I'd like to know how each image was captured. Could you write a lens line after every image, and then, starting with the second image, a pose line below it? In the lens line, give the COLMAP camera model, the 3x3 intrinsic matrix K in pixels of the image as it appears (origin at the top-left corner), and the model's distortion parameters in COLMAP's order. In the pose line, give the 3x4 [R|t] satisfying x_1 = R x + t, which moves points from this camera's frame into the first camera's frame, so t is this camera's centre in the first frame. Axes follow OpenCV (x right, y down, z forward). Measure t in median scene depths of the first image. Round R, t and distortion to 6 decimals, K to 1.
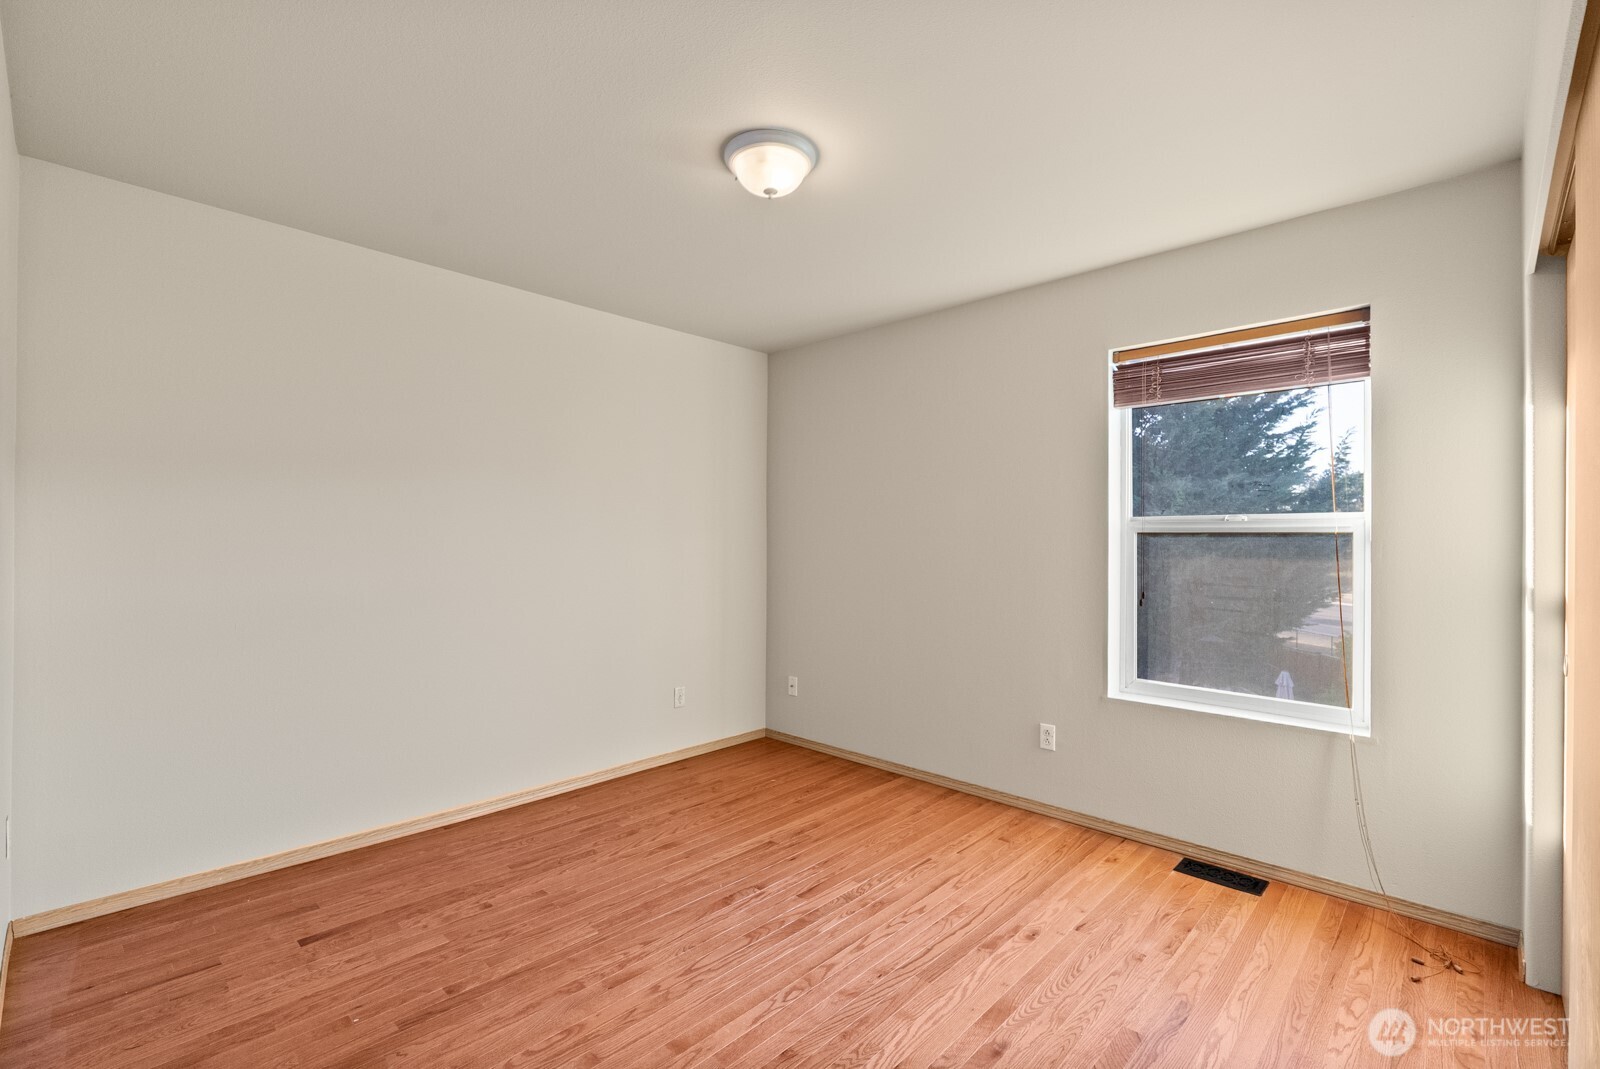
lens RADIAL K [[661.2, 0, 805.3], [0, 661.2, 535.0], [0, 0, 1]] dist [-0.004607, 0.000256]
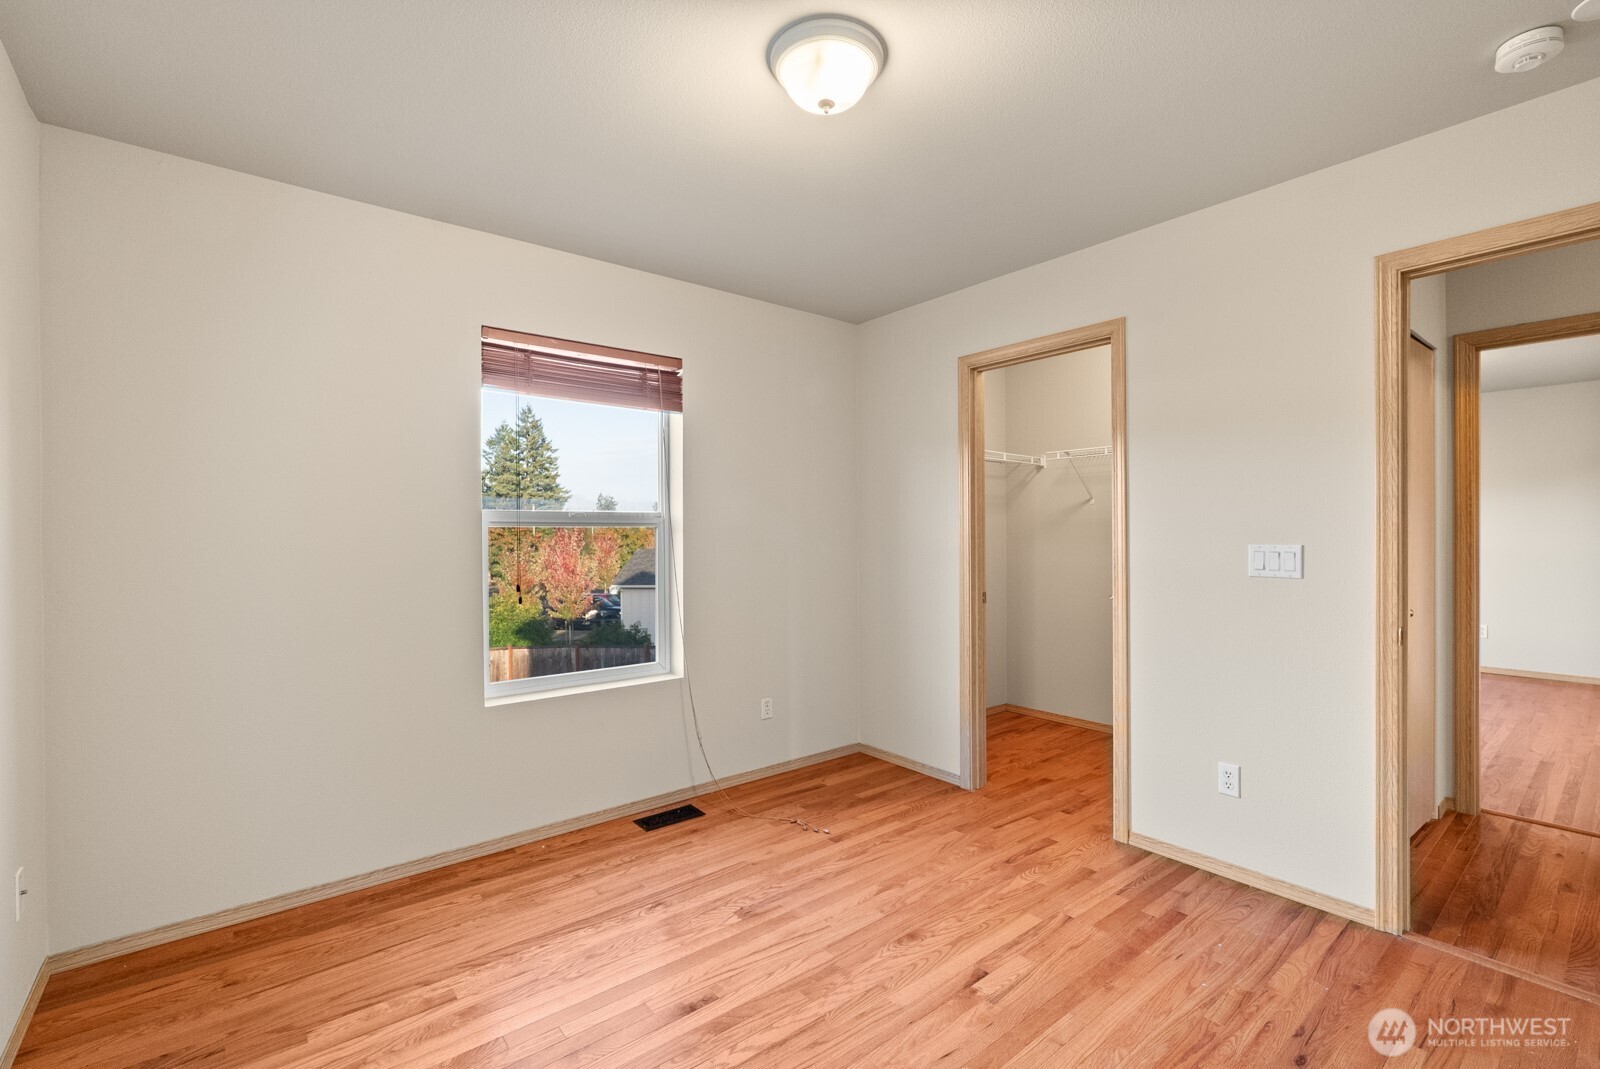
lens RADIAL K [[712.4, 0, 808.2], [0, 712.4, 530.9], [0, 0, 1]] dist [-0.000306, -0.000037]
pose [[0.096315, -0.000703, 0.995351, -0.653780], [-0.001466, 0.999999, 0.000848, 0.002459], [-0.995350, -0.001541, 0.096314, 0.668191]]
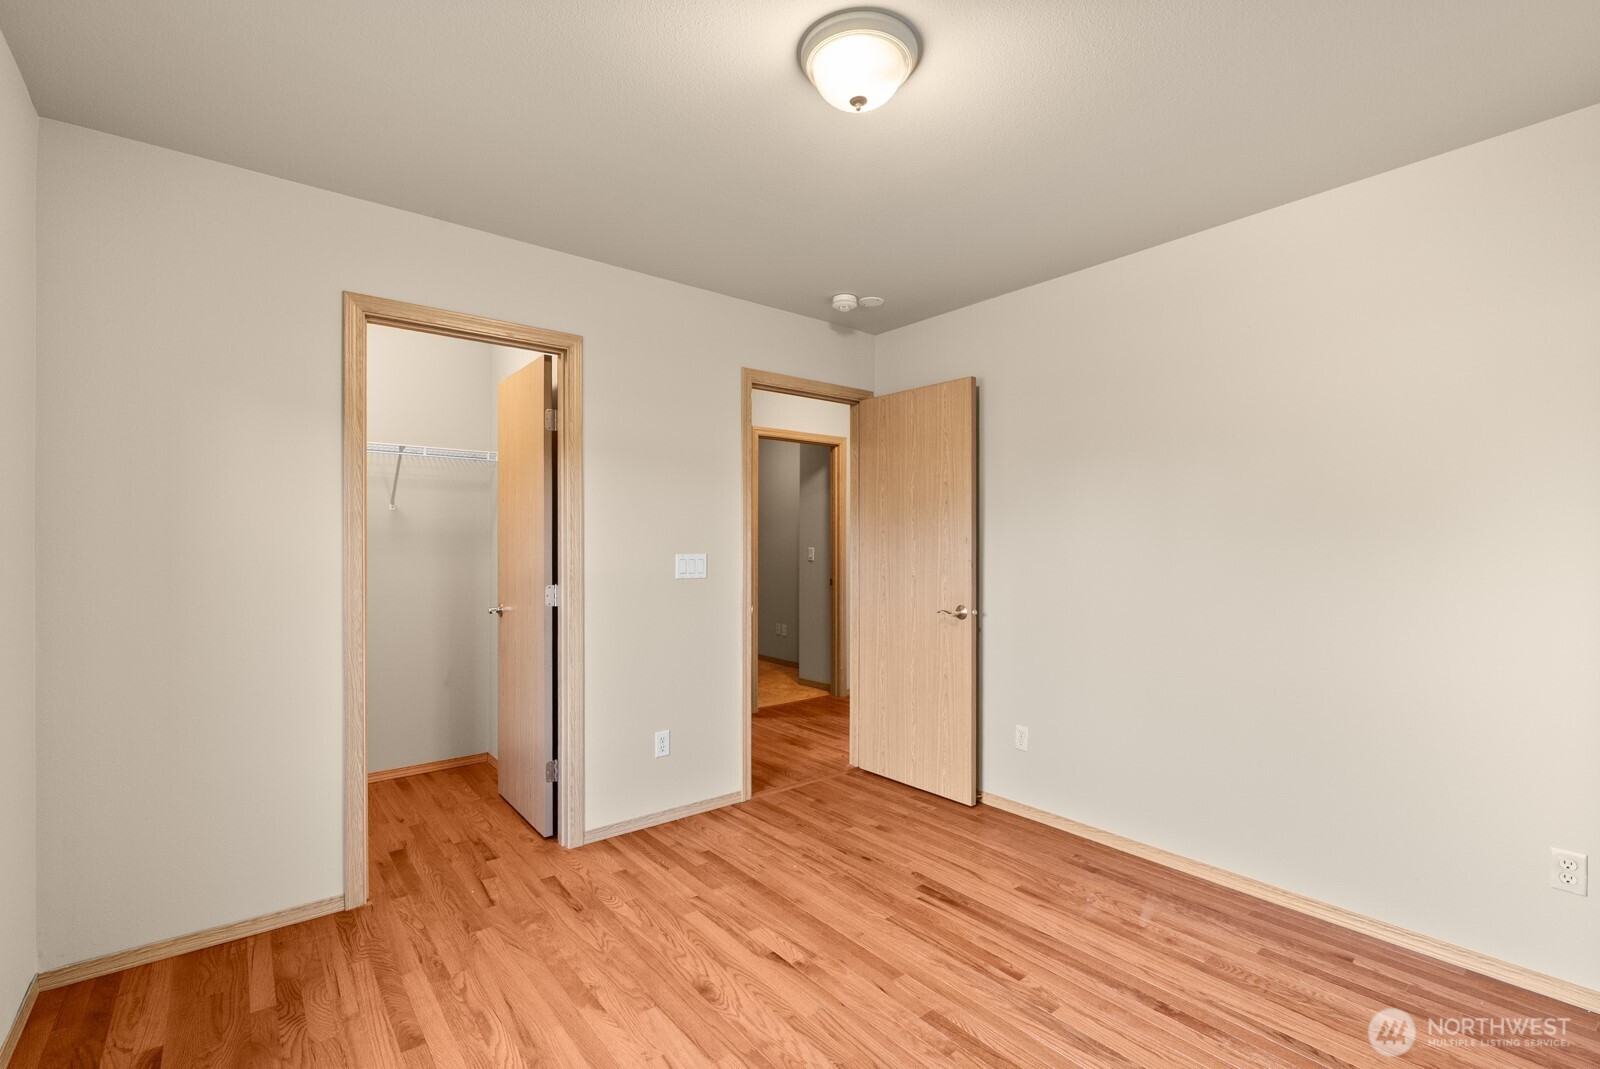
lens RADIAL K [[712.4, 0, 811.5], [0, 712.4, 543.8], [0, 0, 1]] dist [-0.000306, -0.000037]
pose [[-0.995516, -0.005890, 0.094411, 0.095641], [-0.006406, 0.999966, -0.005165, 0.007836], [-0.094377, -0.005747, -0.995520, 1.466770]]
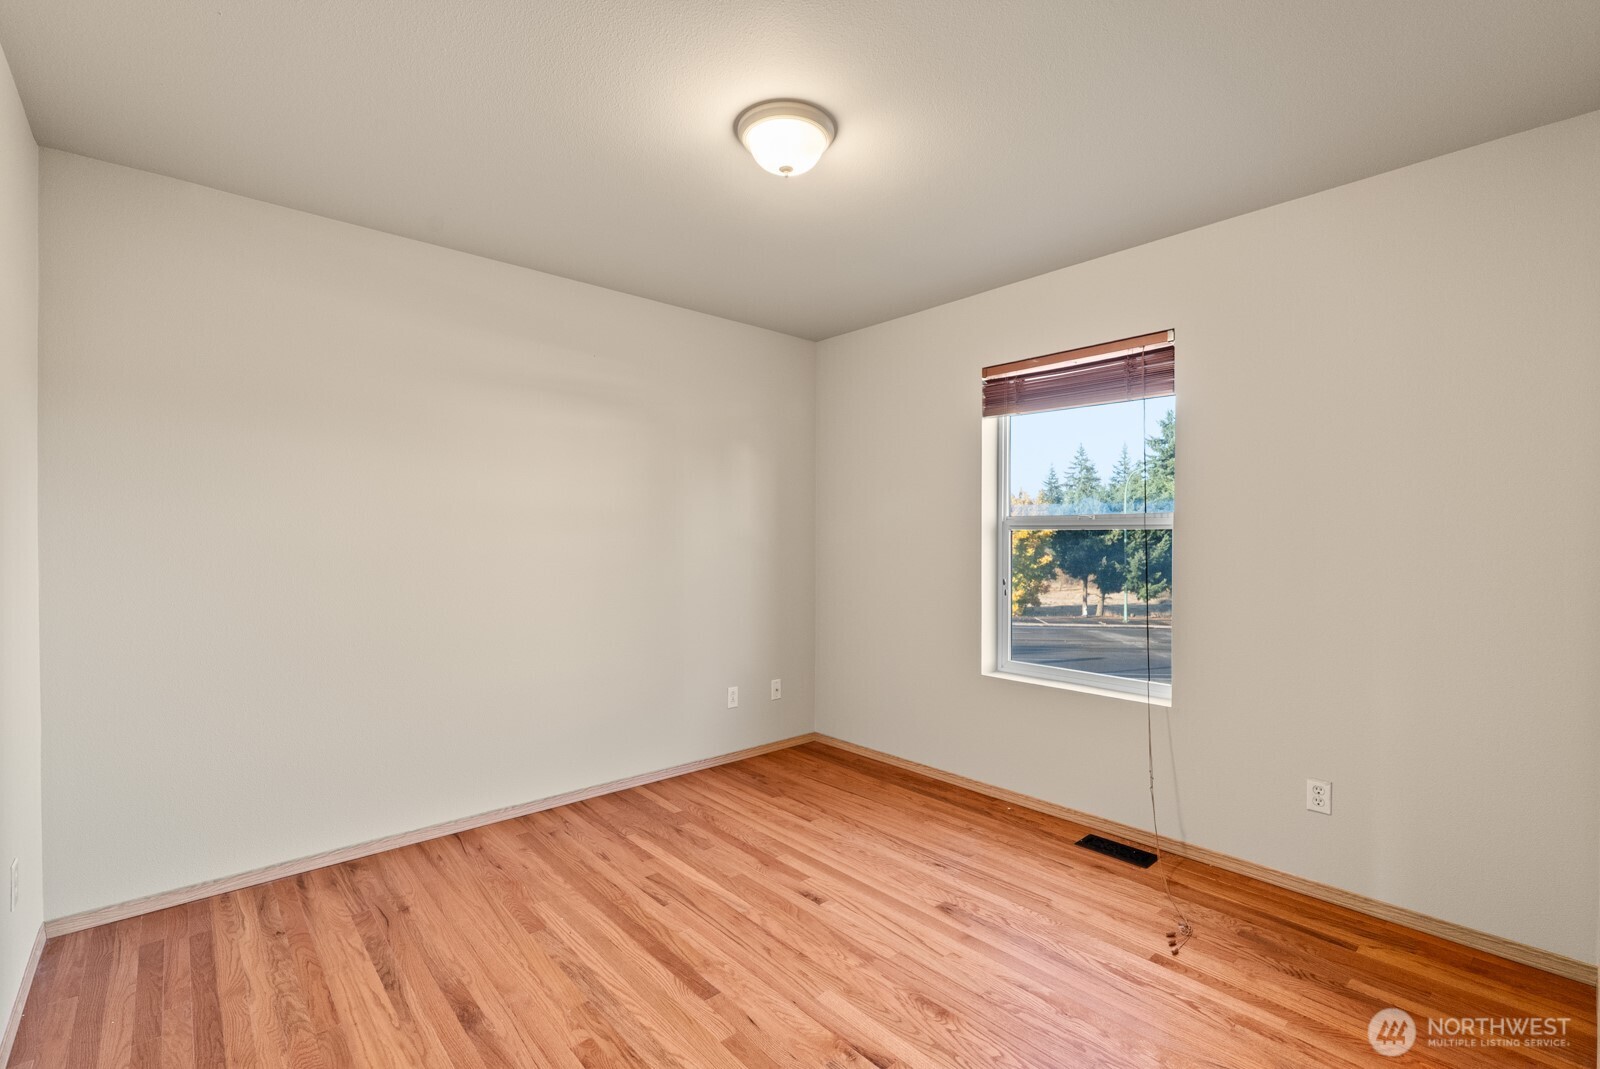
lens RADIAL K [[712.4, 0, 797.2], [0, 712.4, 539.8], [0, 0, 1]] dist [-0.000306, -0.000037]
pose [[0.998015, -0.002166, -0.062943, 0.190482], [0.002848, 0.999938, 0.010743, 0.000034], [0.062916, -0.010901, 0.997959, -0.184340]]
